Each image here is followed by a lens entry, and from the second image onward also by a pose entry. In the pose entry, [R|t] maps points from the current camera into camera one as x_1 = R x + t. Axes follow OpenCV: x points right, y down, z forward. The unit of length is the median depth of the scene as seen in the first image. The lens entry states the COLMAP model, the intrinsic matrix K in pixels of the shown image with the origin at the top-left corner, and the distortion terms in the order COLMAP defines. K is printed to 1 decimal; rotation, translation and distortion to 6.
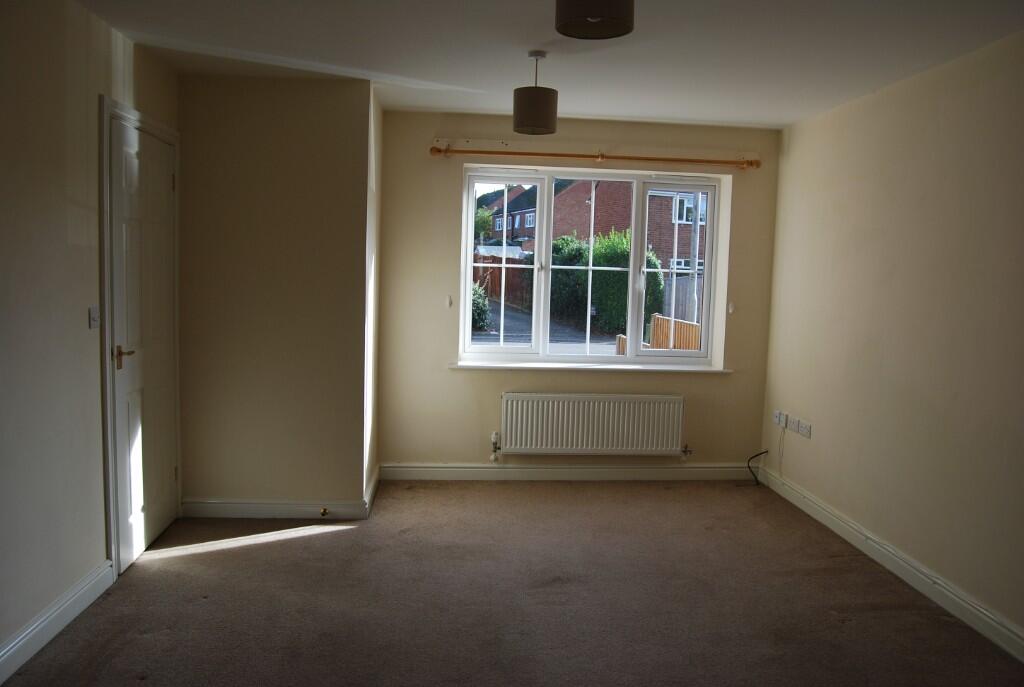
lens RADIAL K [[831.4, 0, 512.0], [0, 831.4, 343.5], [0, 0, 1]] dist [-0.100873, 0.036131]
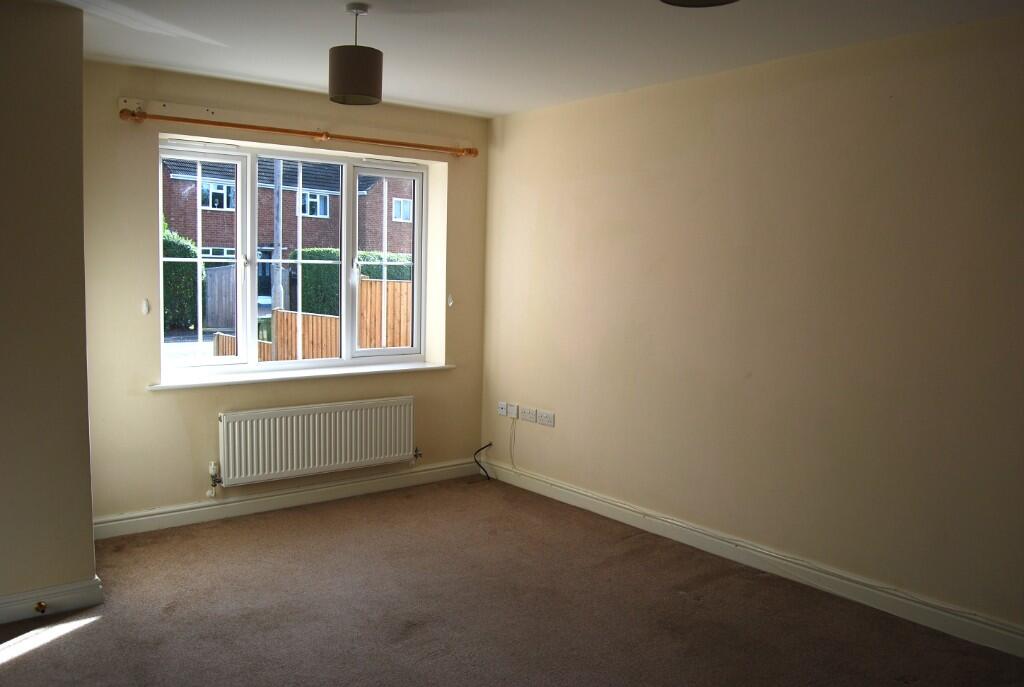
lens RADIAL K [[831.4, 0, 512.0], [0, 831.4, 343.5], [0, 0, 1]] dist [-0.100873, 0.036131]
pose [[0.824319, -0.063970, 0.562499, -0.225994], [0.054992, 0.997945, 0.032903, -0.021573], [-0.563448, 0.003811, 0.826143, 0.160107]]
